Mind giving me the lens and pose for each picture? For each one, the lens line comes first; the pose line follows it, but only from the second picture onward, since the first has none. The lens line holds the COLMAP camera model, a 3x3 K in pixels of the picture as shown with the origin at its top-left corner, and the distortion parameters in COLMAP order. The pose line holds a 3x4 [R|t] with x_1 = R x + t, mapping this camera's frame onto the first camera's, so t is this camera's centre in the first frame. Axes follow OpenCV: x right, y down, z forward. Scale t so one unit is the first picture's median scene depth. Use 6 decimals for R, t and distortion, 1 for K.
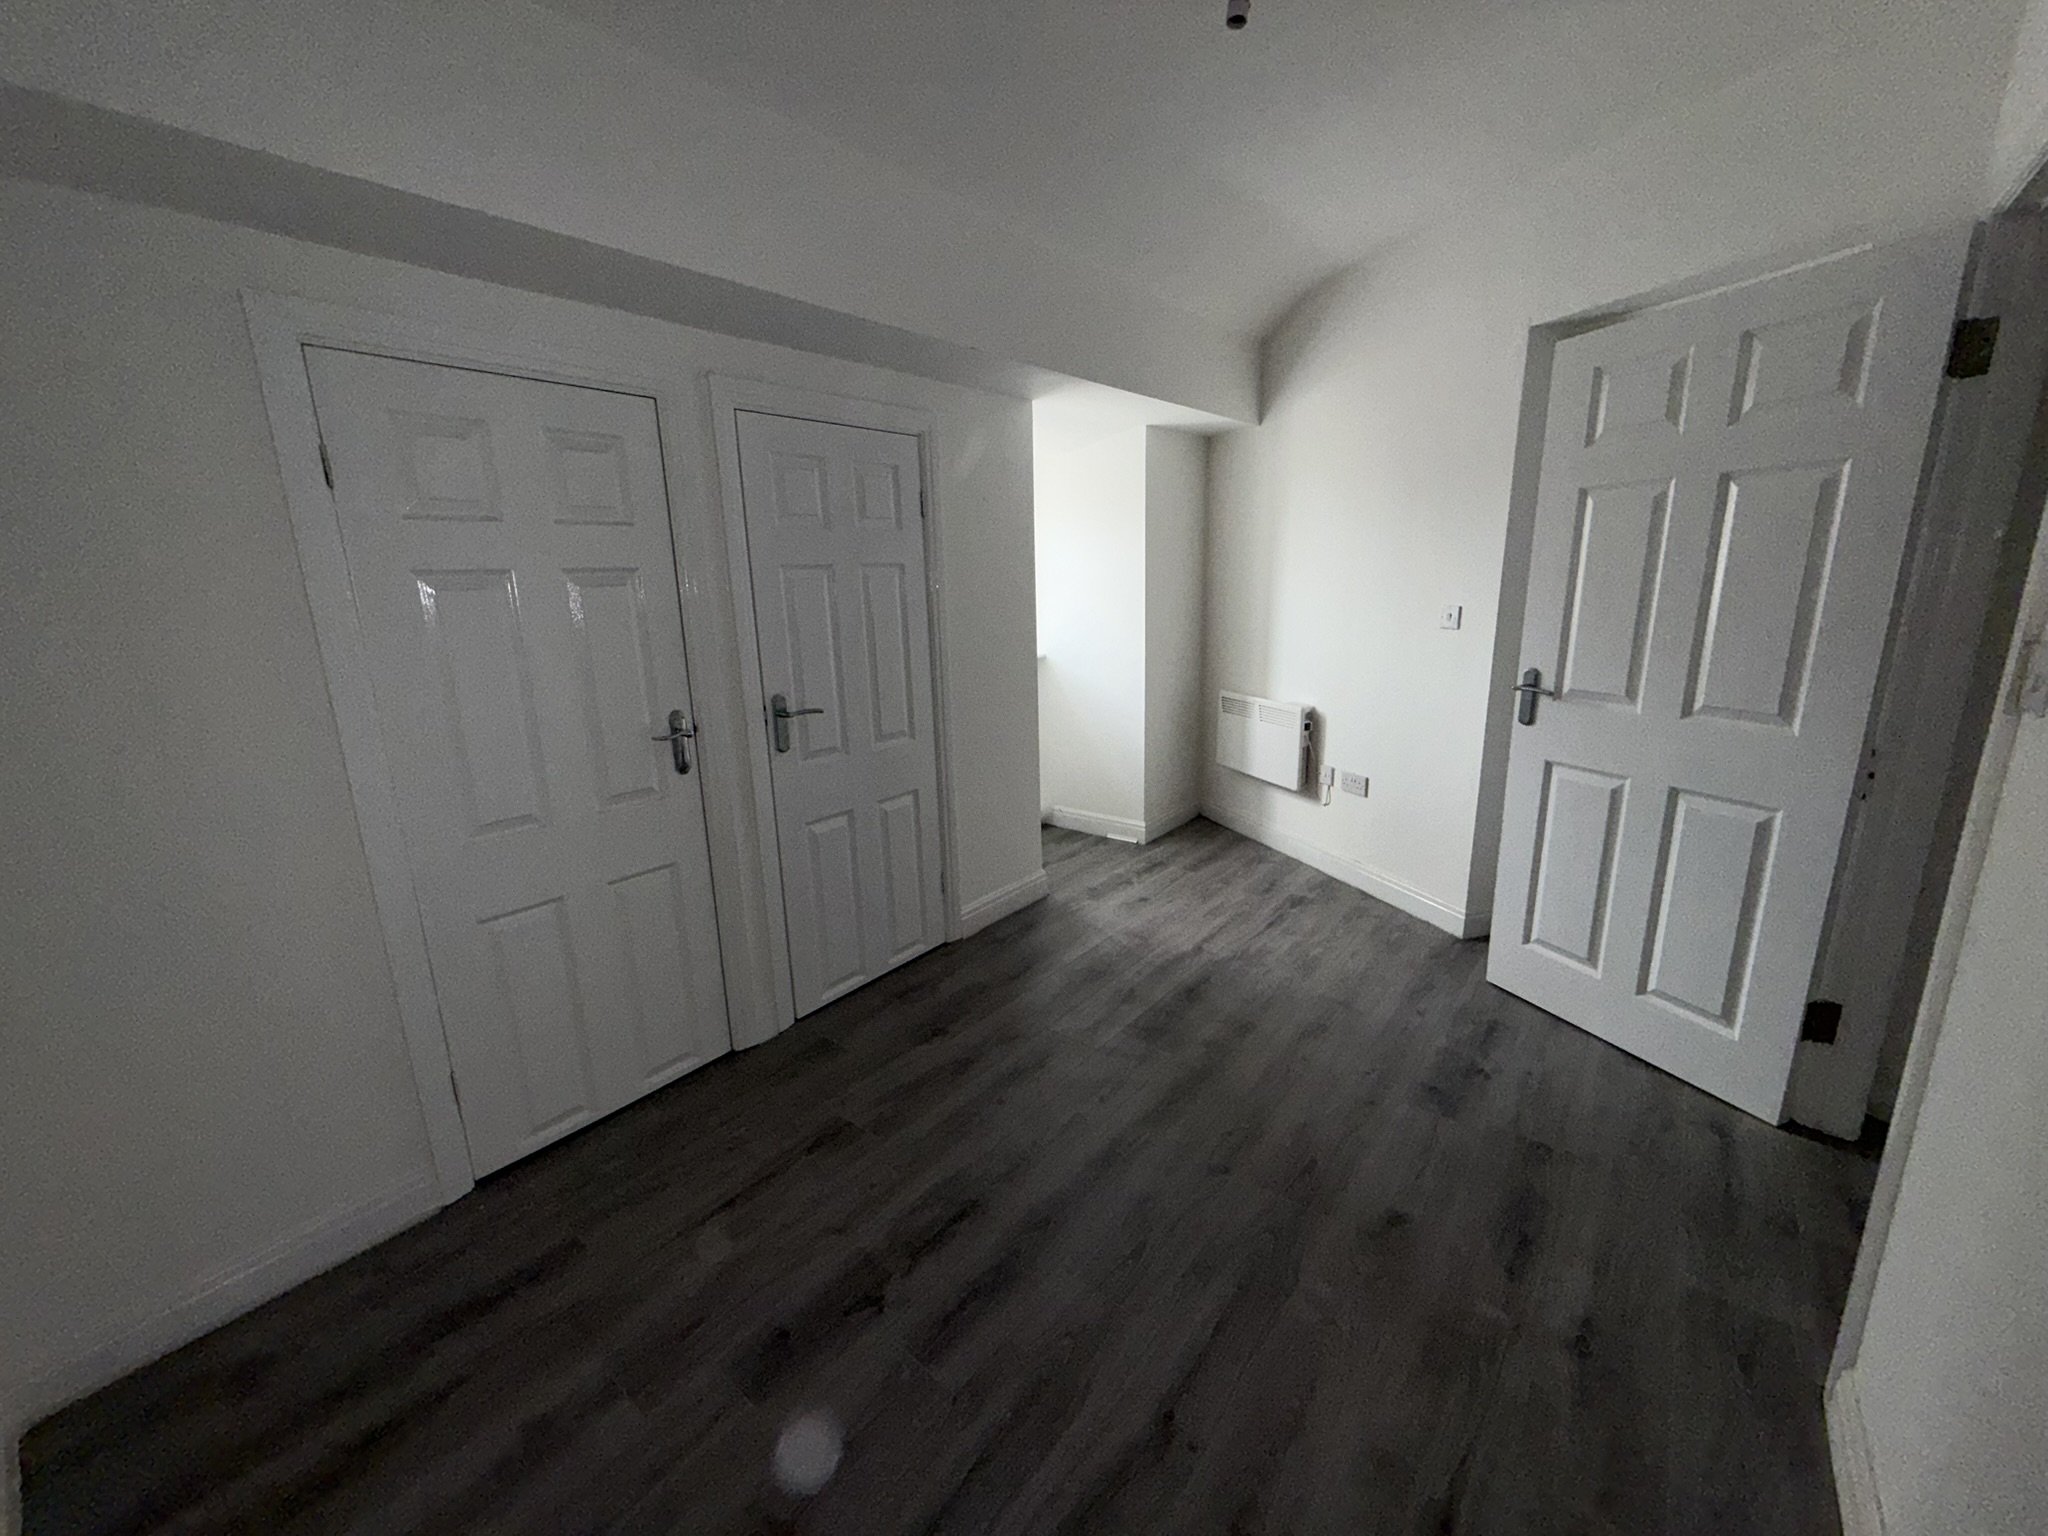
lens RADIAL K [[824.5, 0, 1028.5], [0, 824.5, 766.2], [0, 0, 1]] dist [-0.003171, 0.000402]
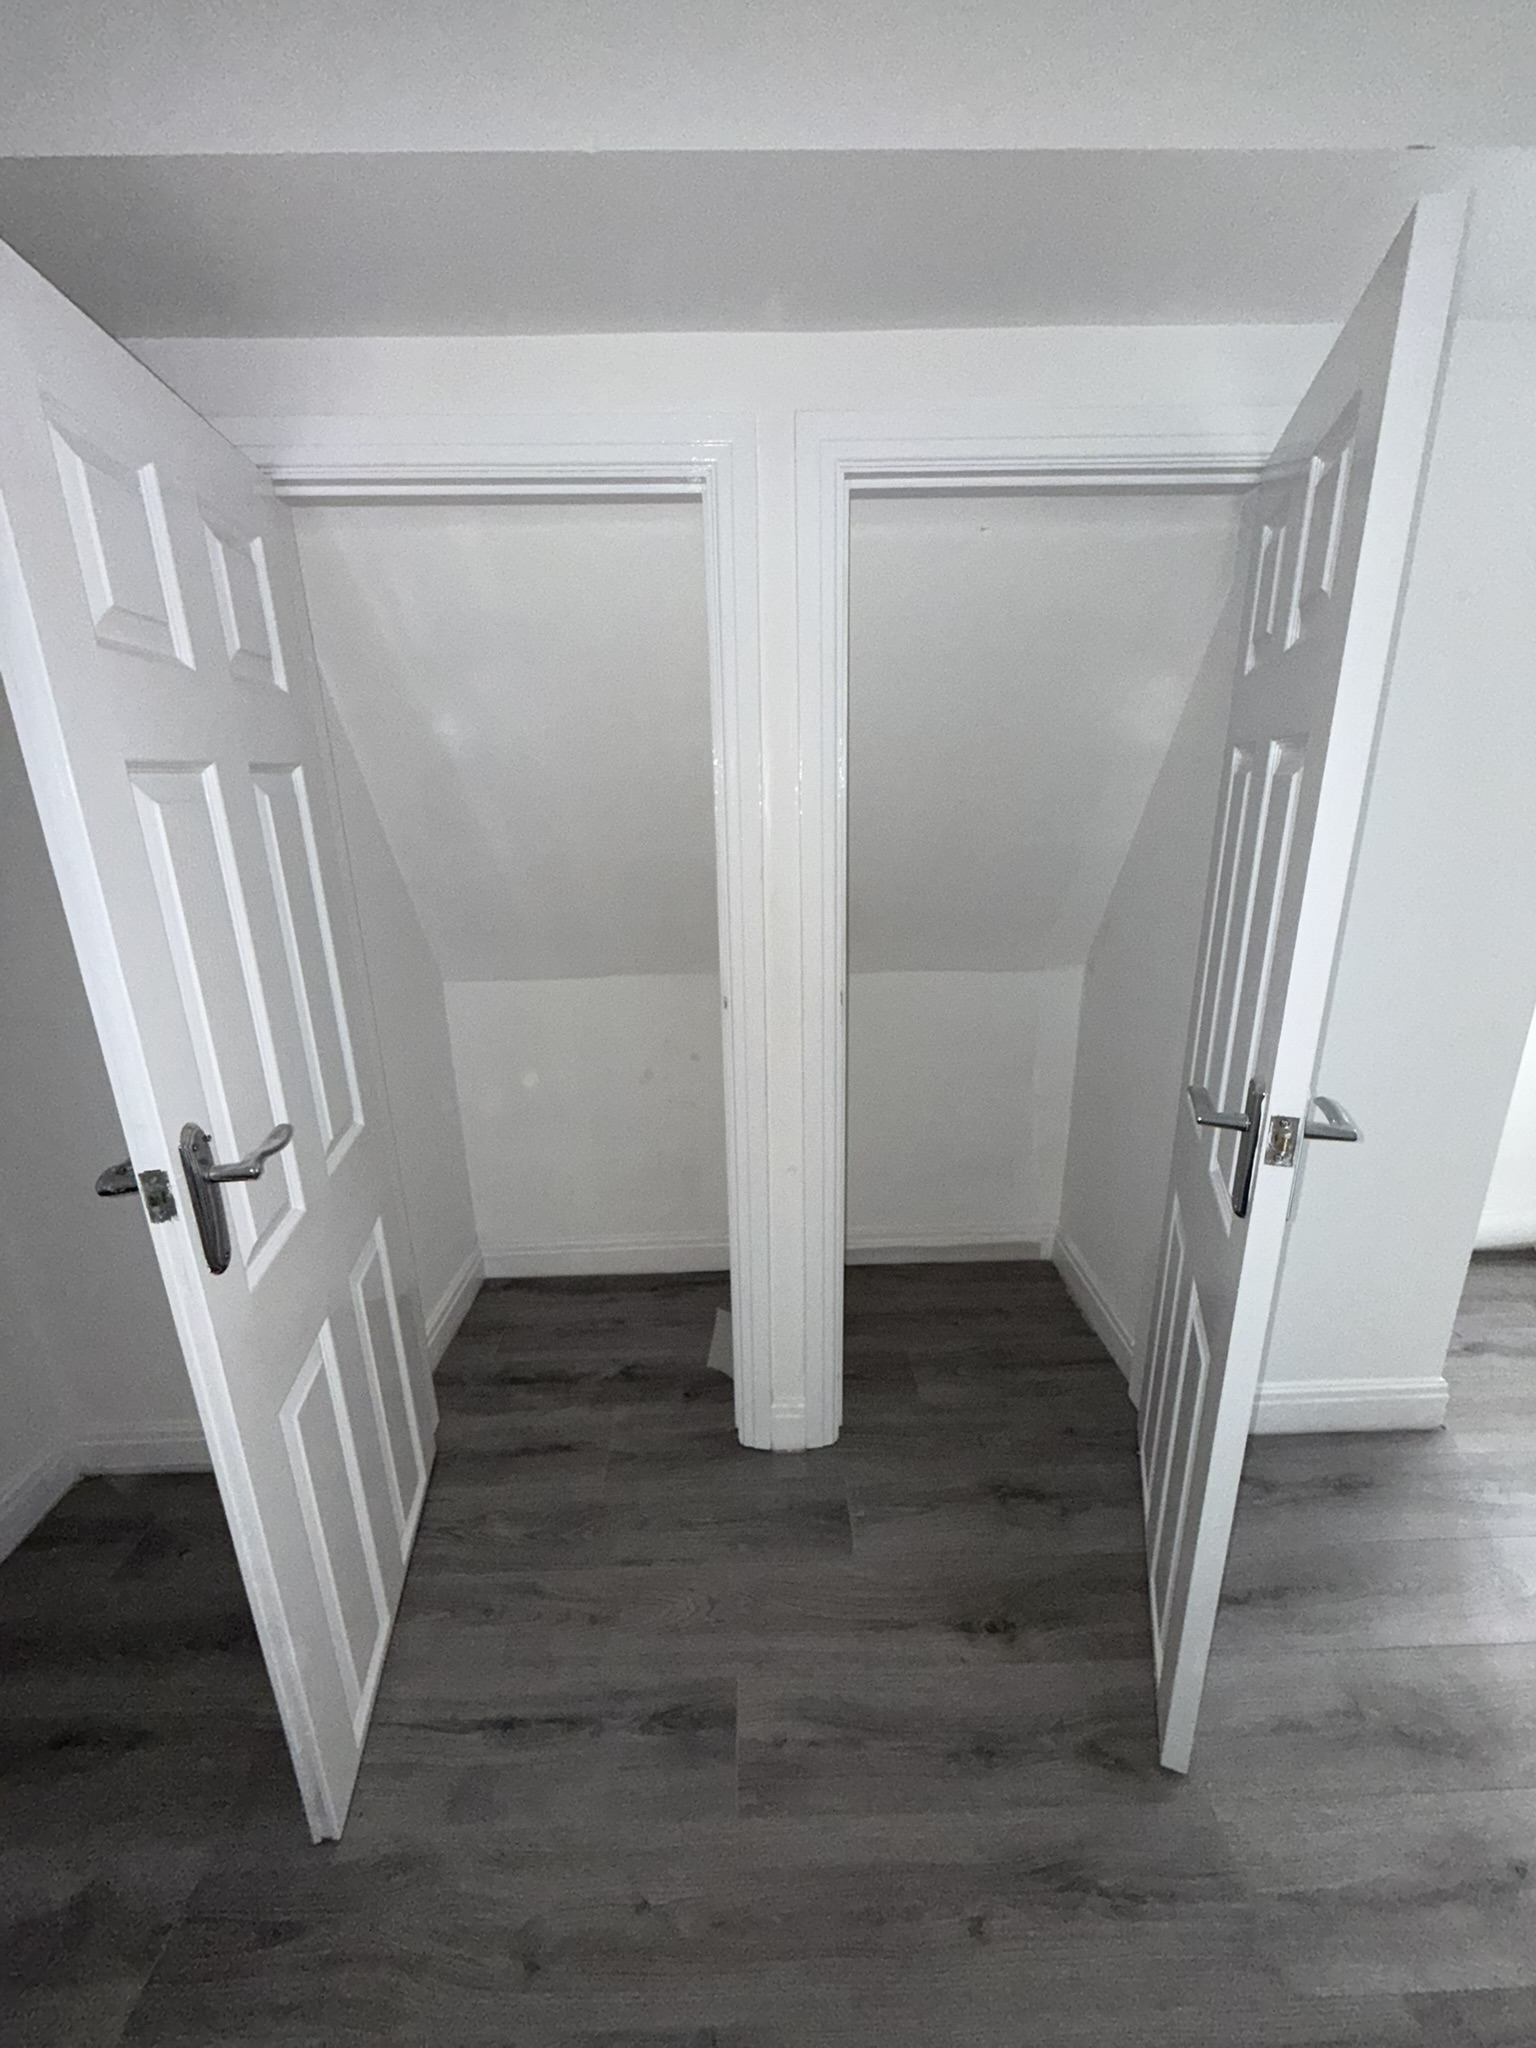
lens RADIAL K [[824.5, 0, 786.2], [0, 824.5, 1004.4], [0, 0, 1]] dist [-0.003171, 0.000402]
pose [[0.644931, 0.233474, -0.727705, 0.099352], [-0.181343, 0.971749, 0.151056, -0.136146], [0.742414, 0.034543, 0.669050, 0.520411]]
